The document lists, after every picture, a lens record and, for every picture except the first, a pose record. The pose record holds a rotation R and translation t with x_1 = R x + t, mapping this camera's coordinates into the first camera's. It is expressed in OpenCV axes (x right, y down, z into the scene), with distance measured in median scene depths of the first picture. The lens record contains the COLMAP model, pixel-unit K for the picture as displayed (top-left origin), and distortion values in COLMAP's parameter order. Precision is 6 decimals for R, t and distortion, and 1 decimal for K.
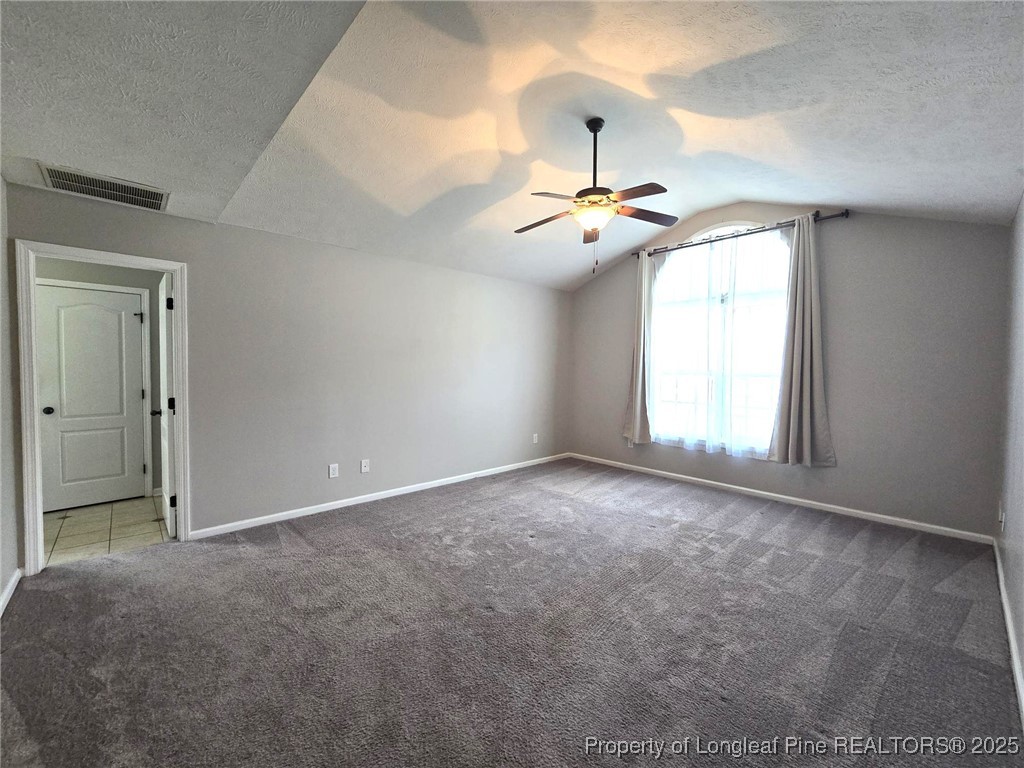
lens RADIAL K [[420.5, 0, 510.6], [0, 420.5, 378.9], [0, 0, 1]] dist [-0.003178, 0.000125]
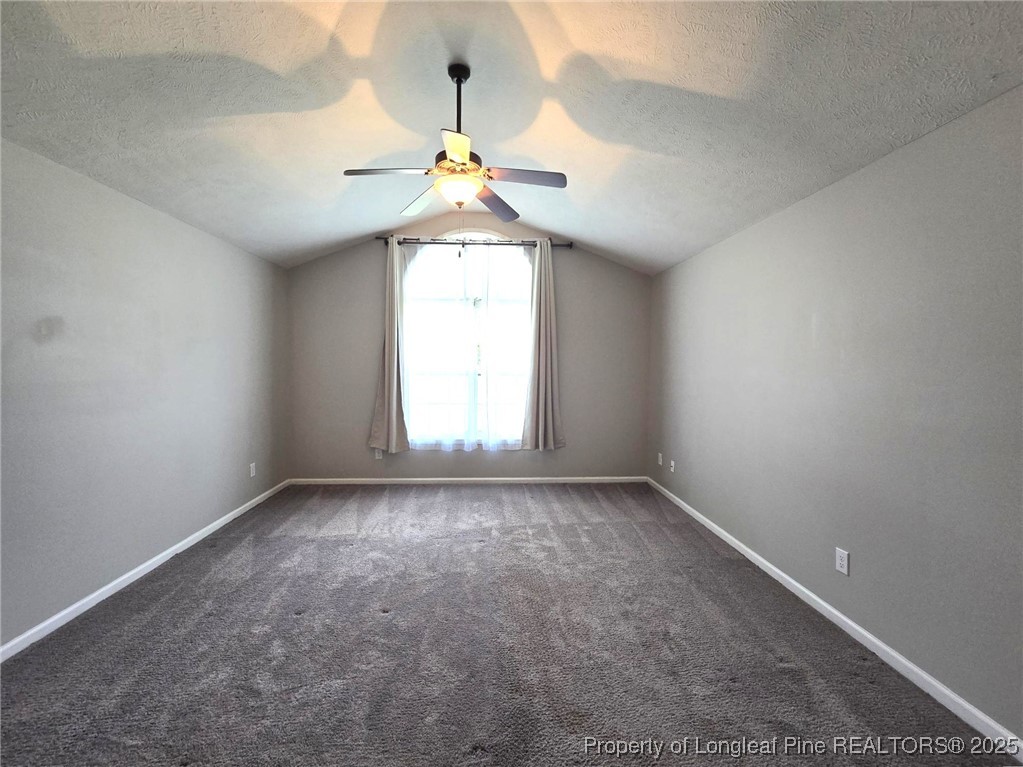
lens RADIAL K [[420.1, 0, 510.1], [0, 420.1, 378.4], [0, 0, 1]] dist [-0.003178, 0.000125]
pose [[0.644866, -0.031198, 0.763658, -0.266272], [0.022131, 0.999510, 0.022145, -0.023820], [-0.763975, 0.002620, 0.645241, 0.291419]]
